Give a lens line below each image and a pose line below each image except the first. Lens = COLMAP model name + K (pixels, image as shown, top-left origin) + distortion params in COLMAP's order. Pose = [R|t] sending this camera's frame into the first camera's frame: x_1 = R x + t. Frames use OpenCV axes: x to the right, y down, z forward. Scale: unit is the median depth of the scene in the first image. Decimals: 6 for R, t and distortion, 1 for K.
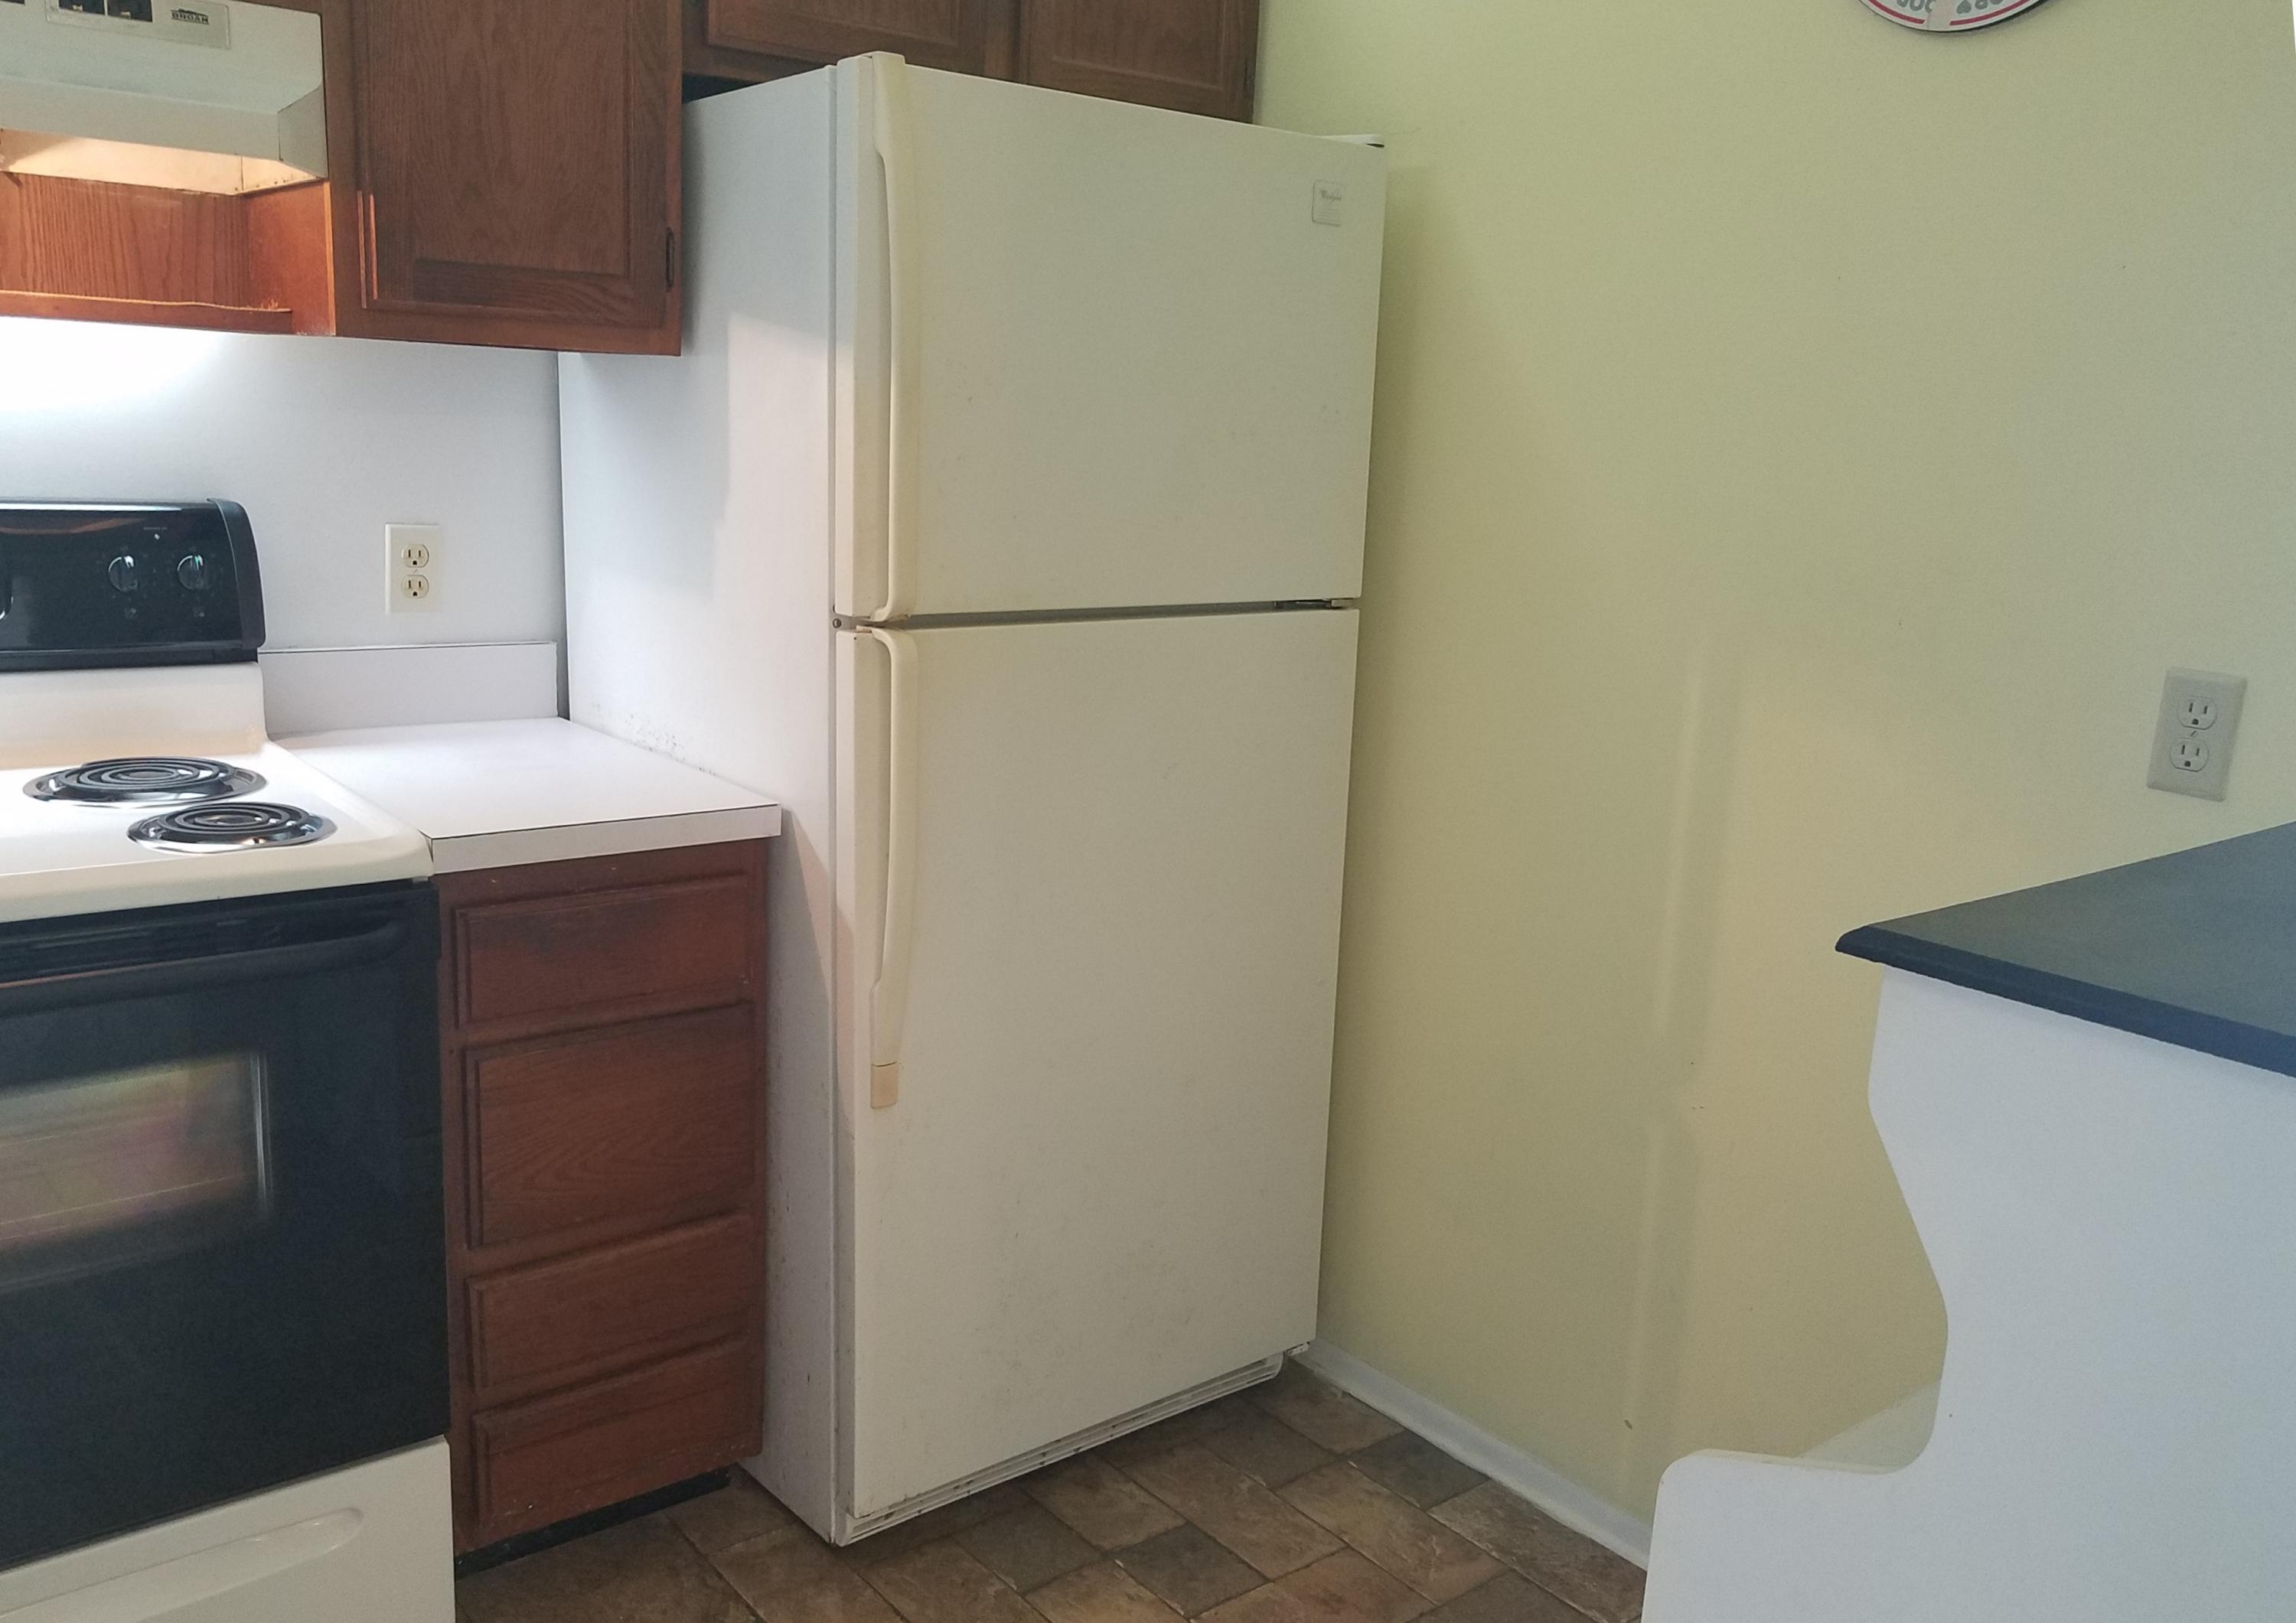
lens RADIAL K [[1873.7, 0, 1143.0], [0, 1873.7, 818.7], [0, 0, 1]] dist [-0.007567, -0.002830]
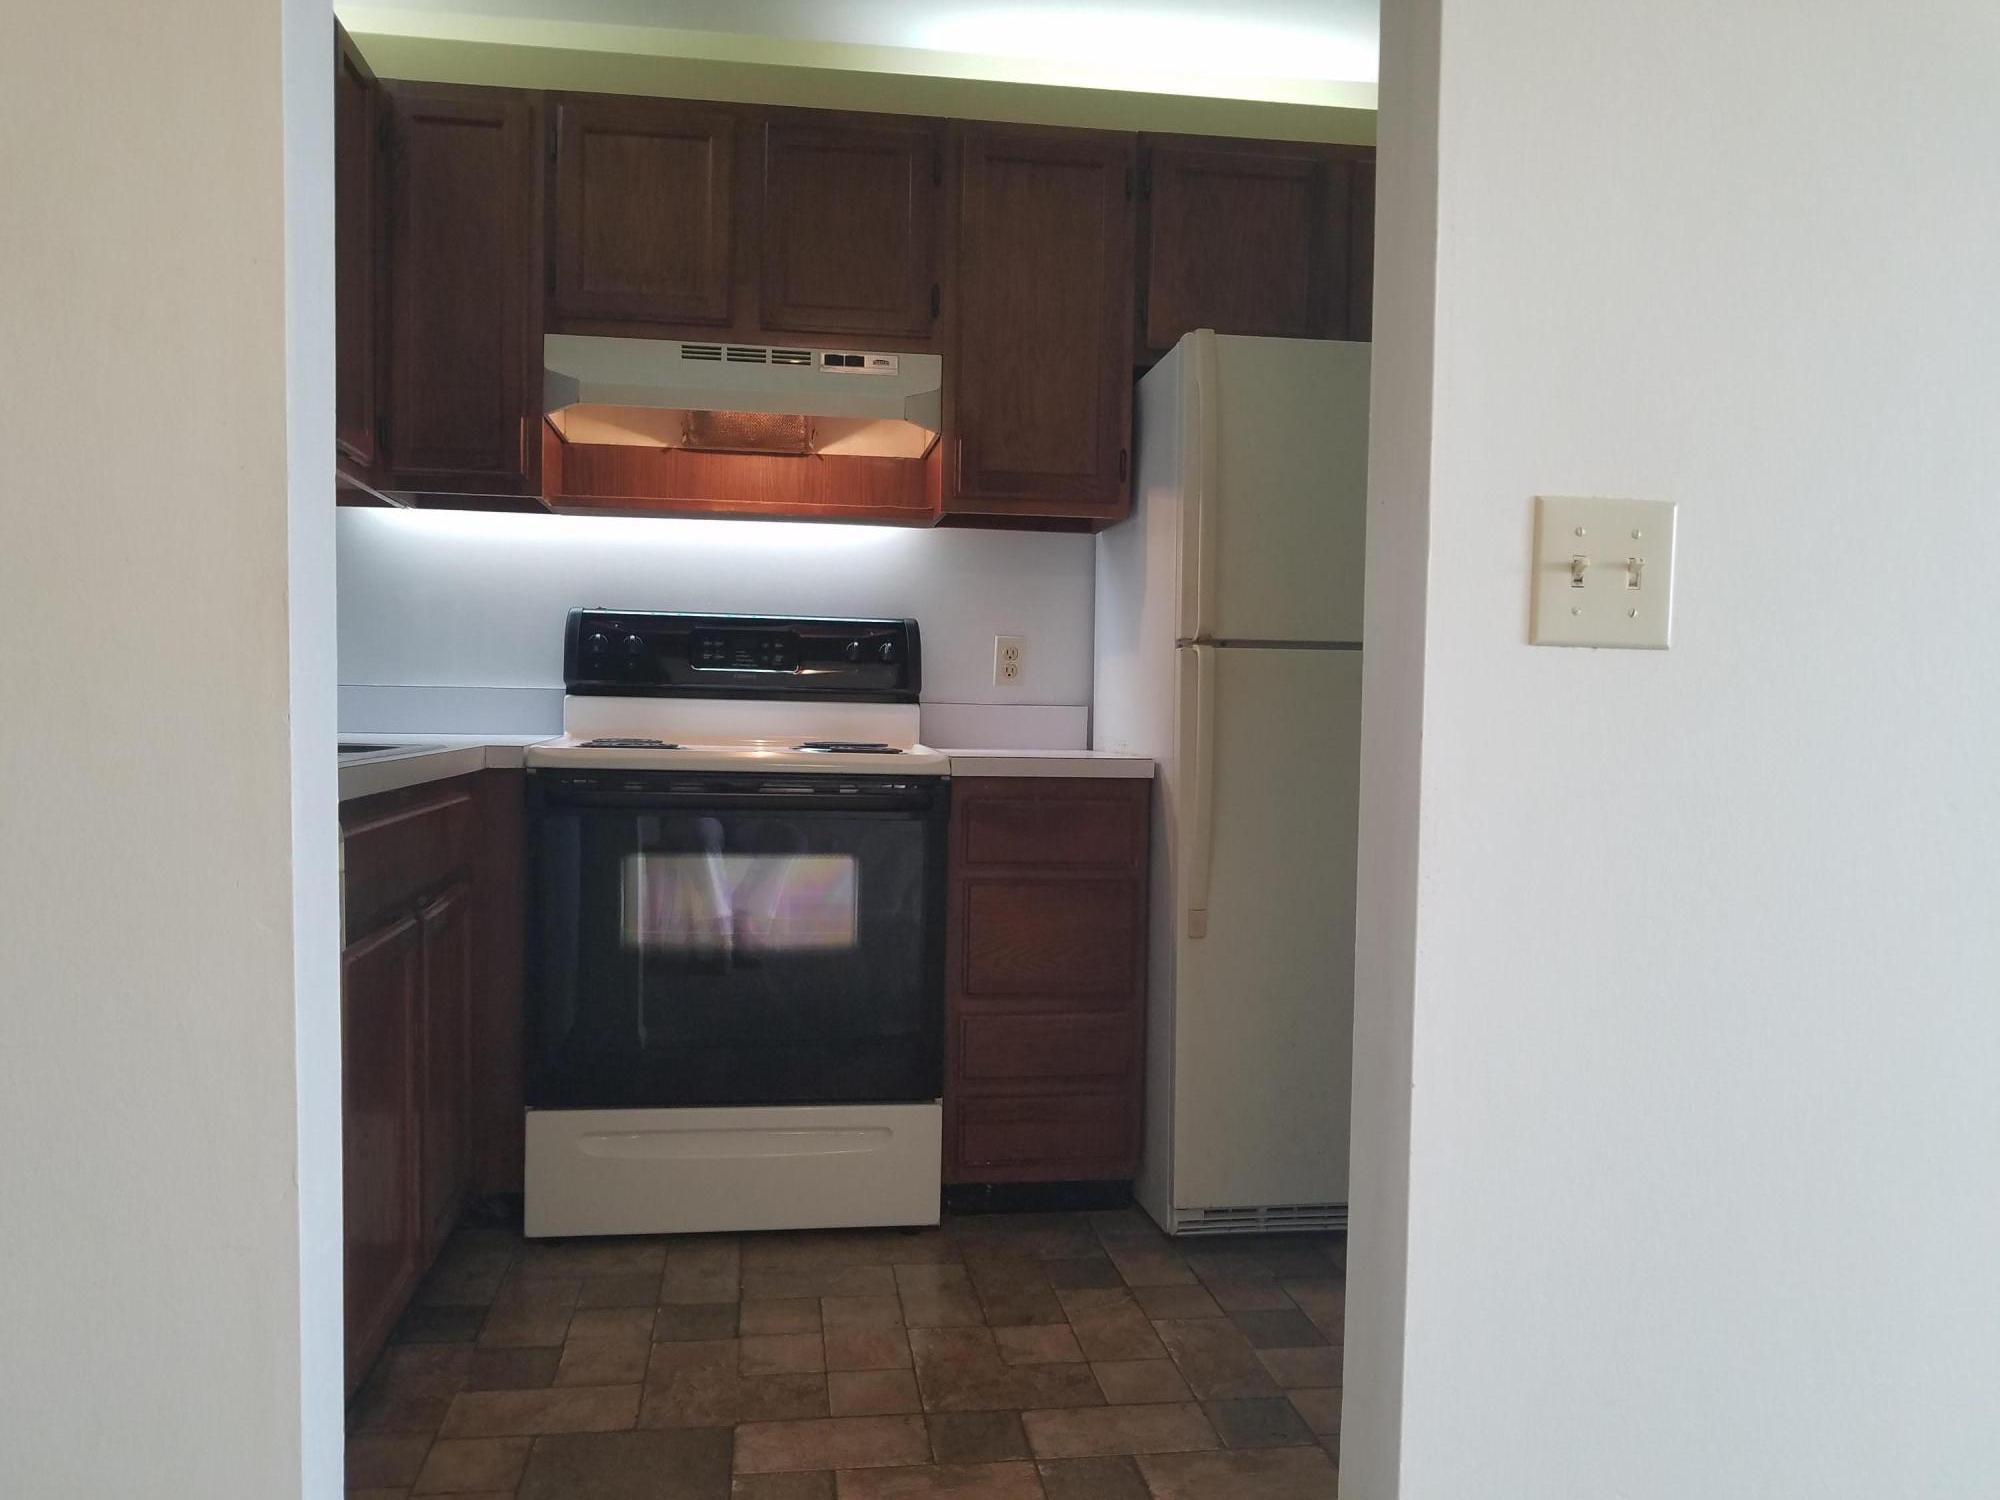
lens RADIAL K [[1556.9, 0, 1000.0], [0, 1556.9, 750.0], [0, 0, 1]] dist [-0.006588, -0.000032]
pose [[0.860926, -0.021452, -0.508278, 0.409229], [-0.082750, 0.979900, -0.181519, 0.255199], [0.501955, 0.198334, 0.841846, -0.262196]]
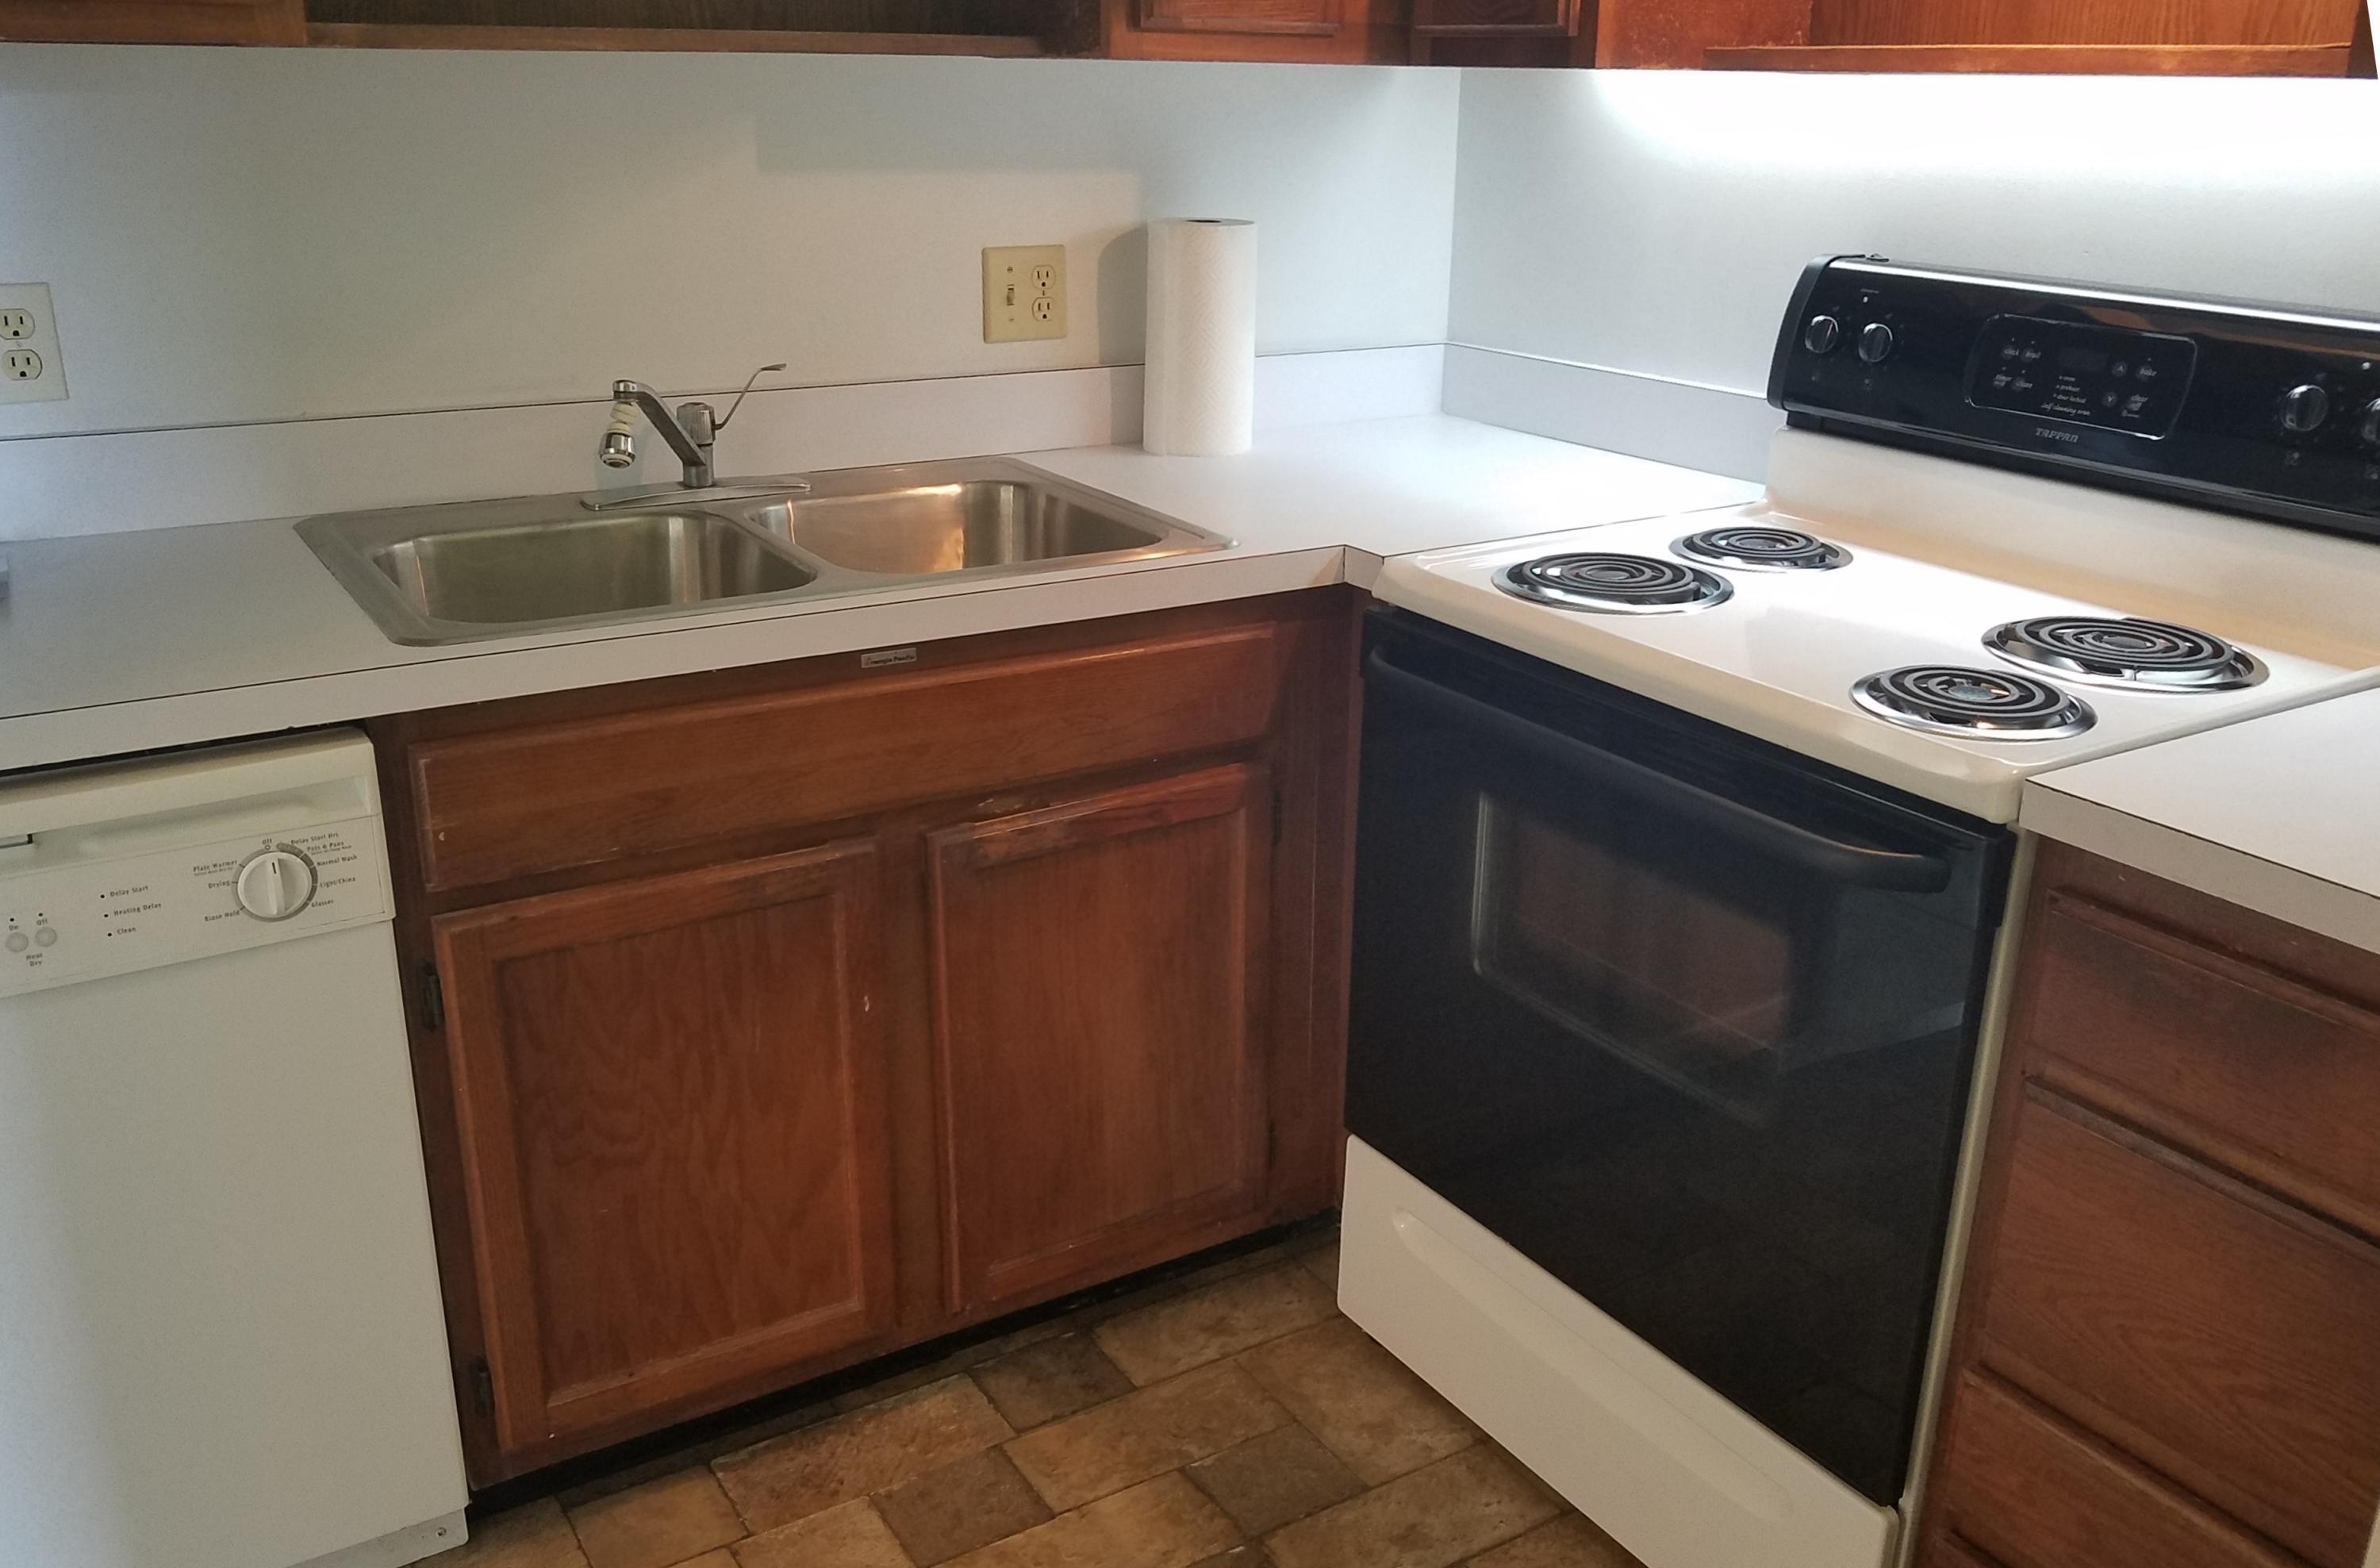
lens RADIAL K [[2002.2, 0, 1190.0], [0, 2002.2, 784.0], [0, 0, 1]] dist [-0.038997, 0.004594]
pose [[-0.115367, 0.277812, -0.953683, 0.353674], [-0.230816, 0.926316, 0.297762, -0.127445], [0.966134, 0.254477, -0.042743, 0.644423]]
